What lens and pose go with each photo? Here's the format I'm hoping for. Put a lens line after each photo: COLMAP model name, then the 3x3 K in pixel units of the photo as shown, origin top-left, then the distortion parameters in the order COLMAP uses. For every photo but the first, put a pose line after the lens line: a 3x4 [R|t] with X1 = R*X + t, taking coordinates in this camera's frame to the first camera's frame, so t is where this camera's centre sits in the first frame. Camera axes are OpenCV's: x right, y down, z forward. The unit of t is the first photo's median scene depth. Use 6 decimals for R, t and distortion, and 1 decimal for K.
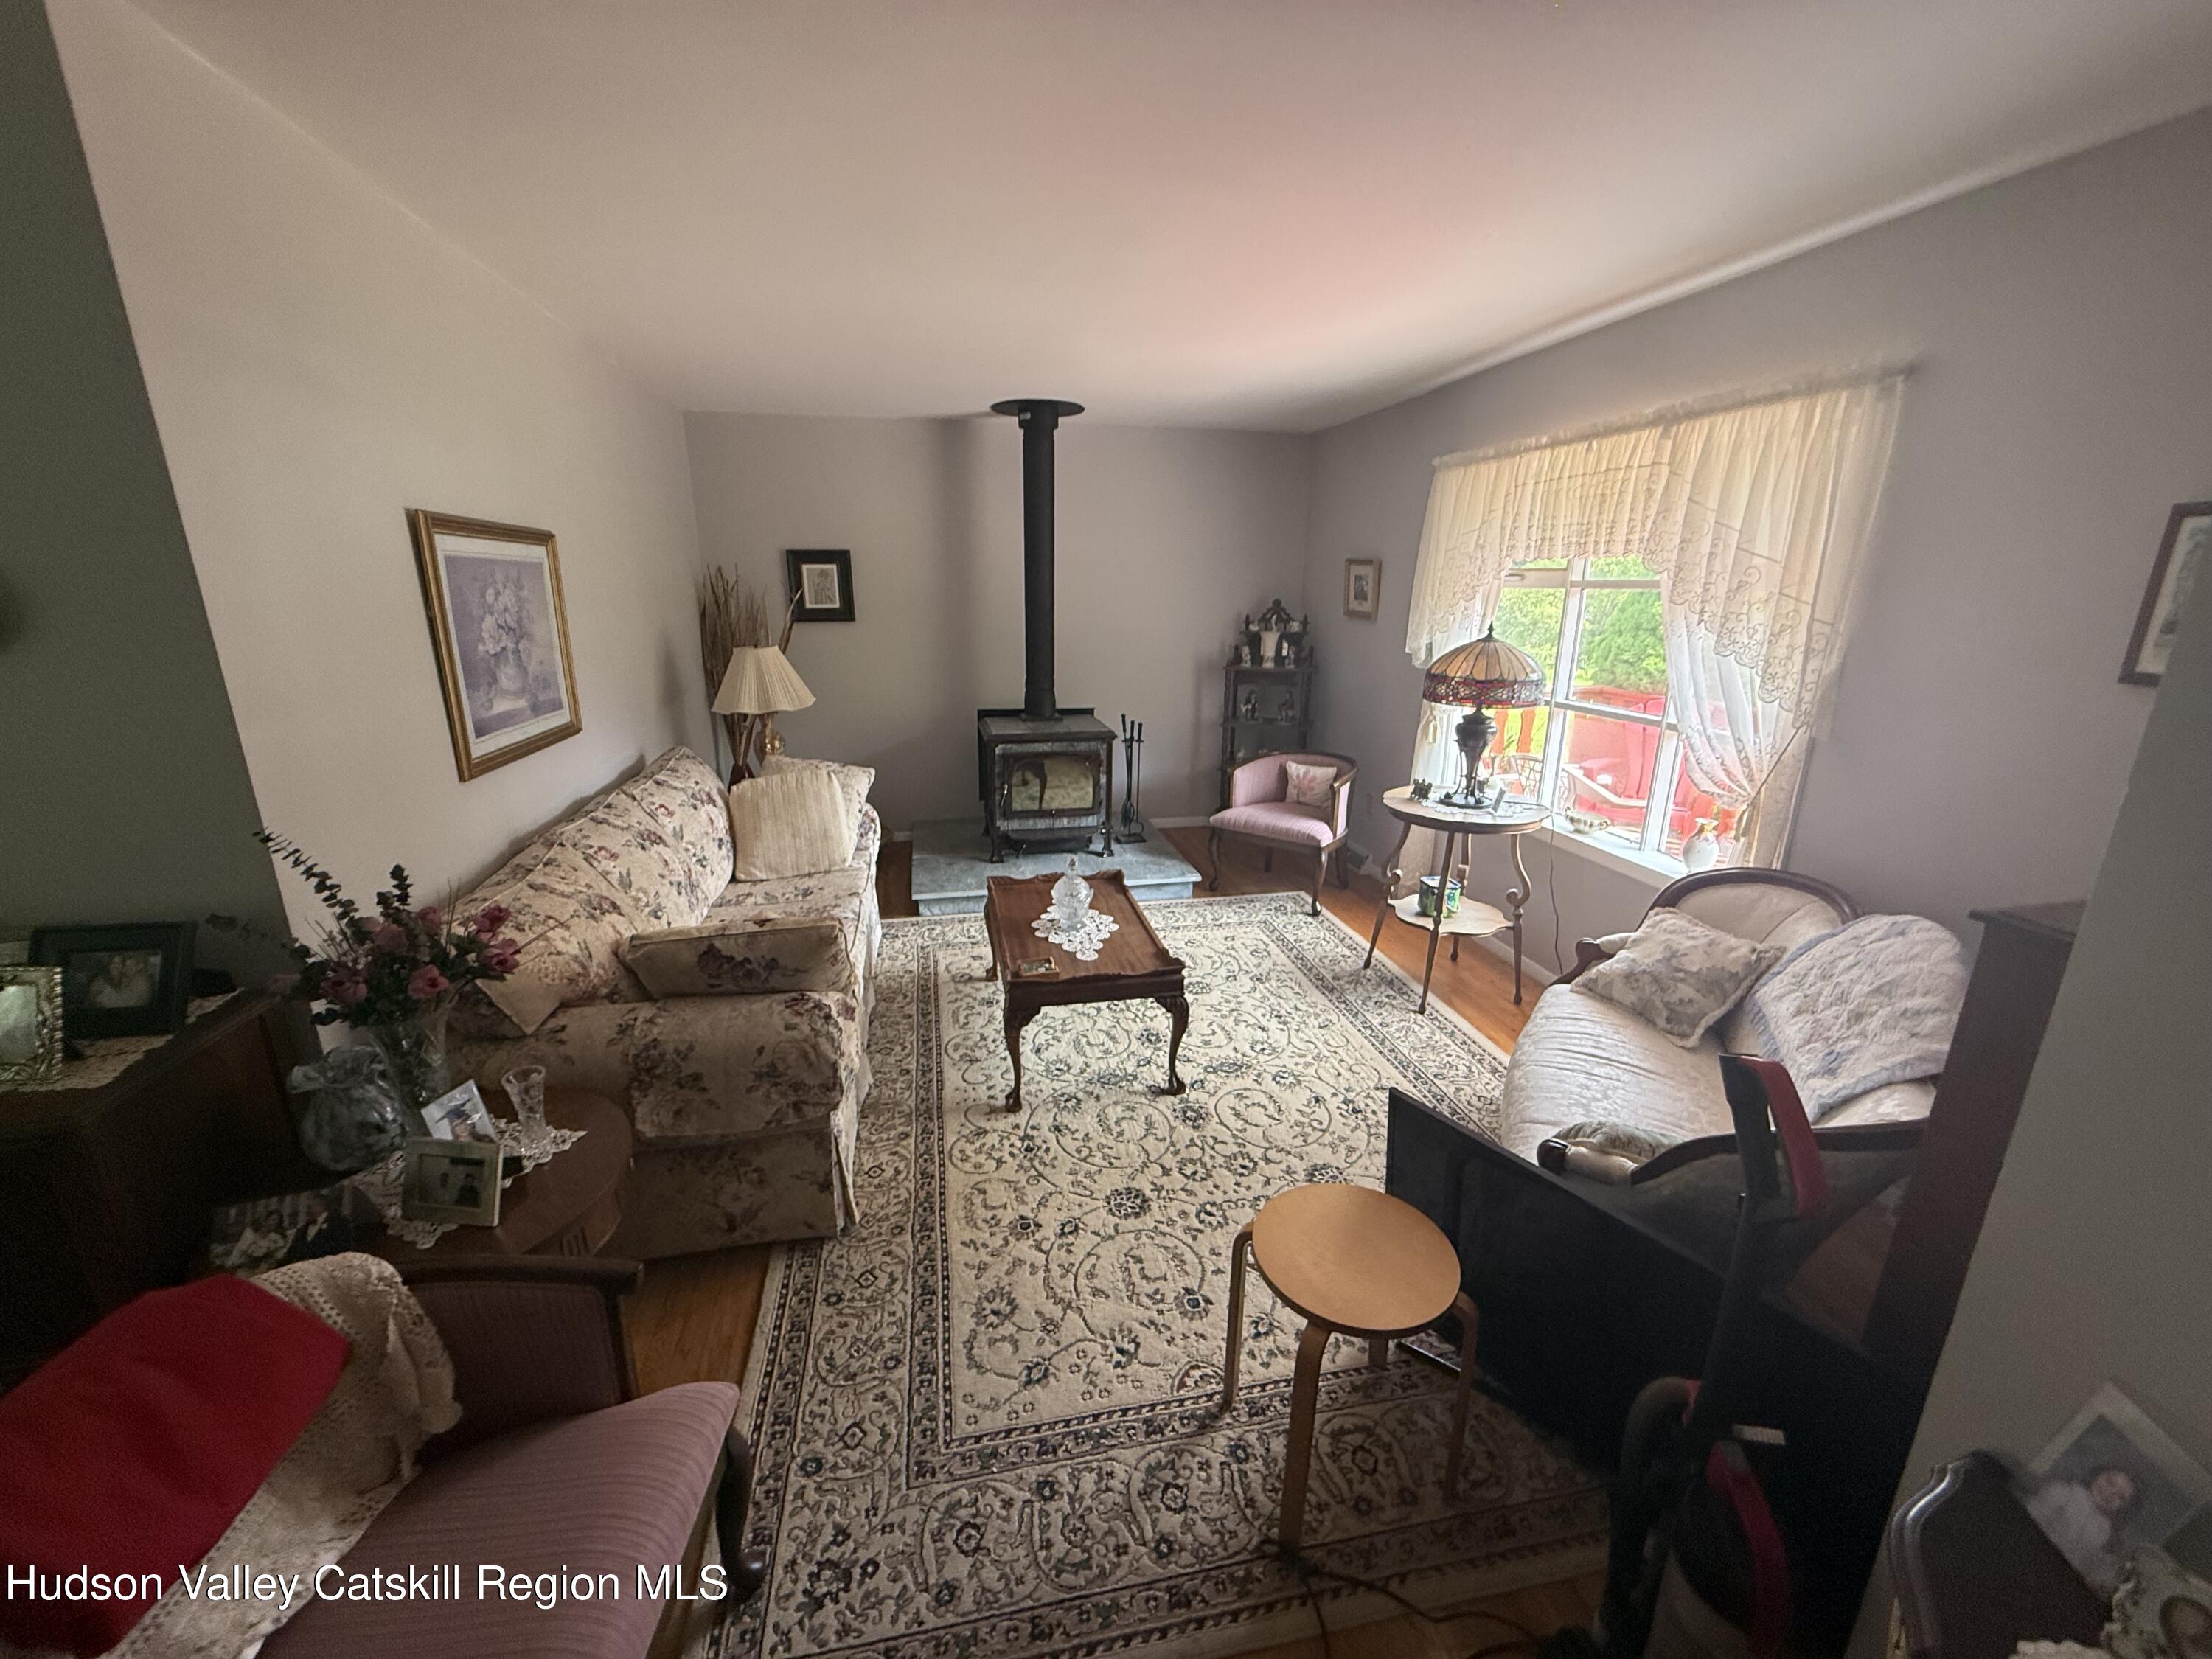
lens RADIAL K [[881.3, 0, 1100.3], [0, 881.3, 829.9], [0, 0, 1]] dist [0.001097, 0.000013]
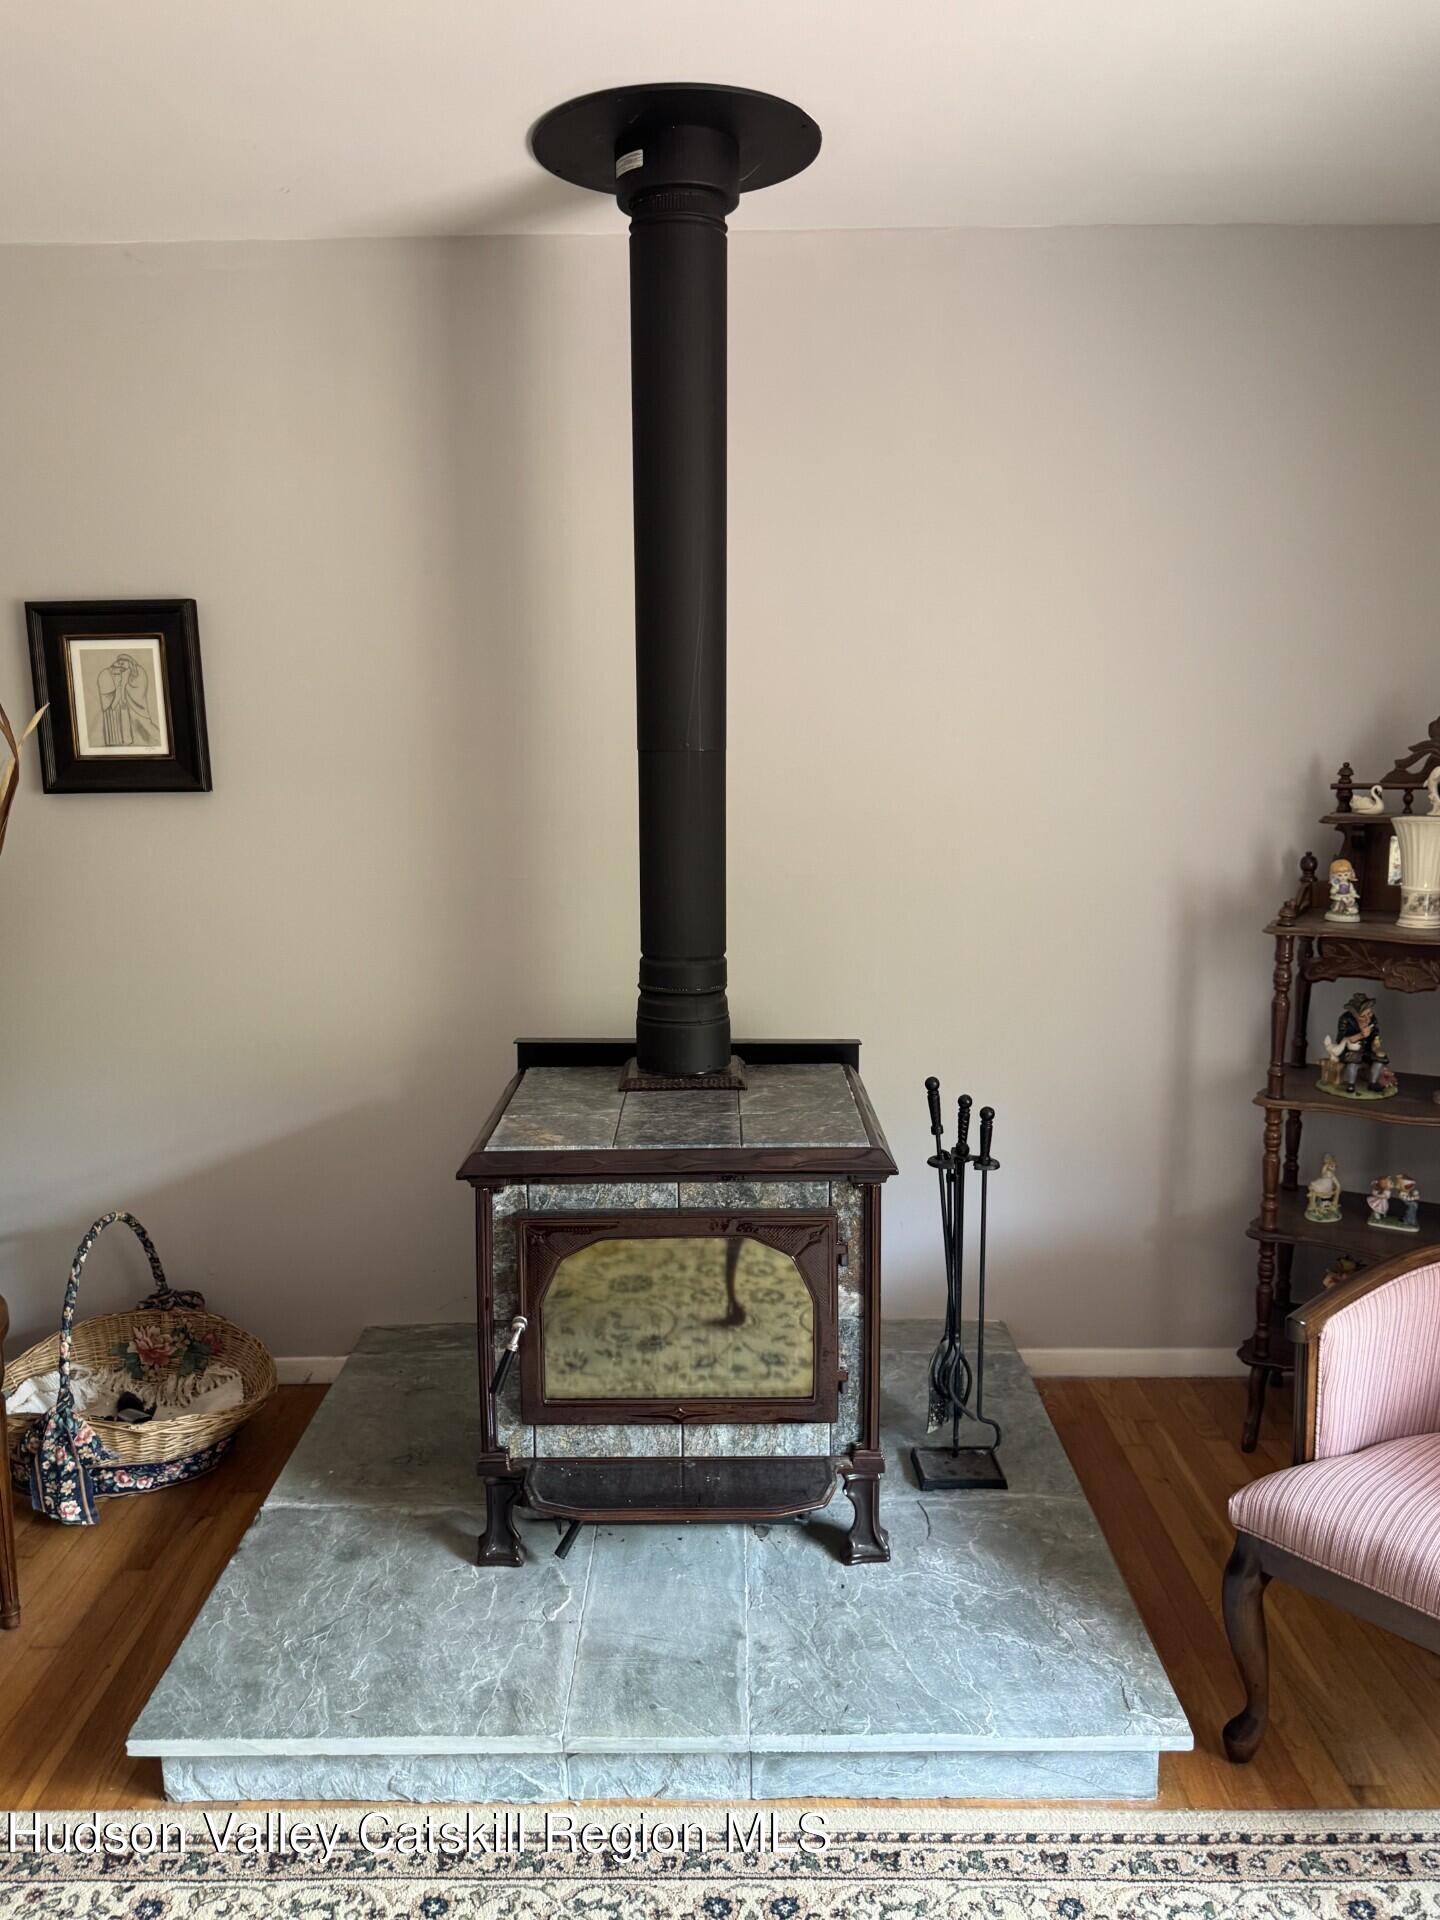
lens RADIAL K [[1465.9, 0, 713.9], [0, 1465.9, 960.6], [0, 0, 1]] dist [0.043085, -0.009416]
pose [[0.978975, 0.019068, -0.203085, 0.096847], [-0.042061, 0.993095, -0.109513, -0.197836], [0.199595, 0.115752, 0.973018, 0.827347]]
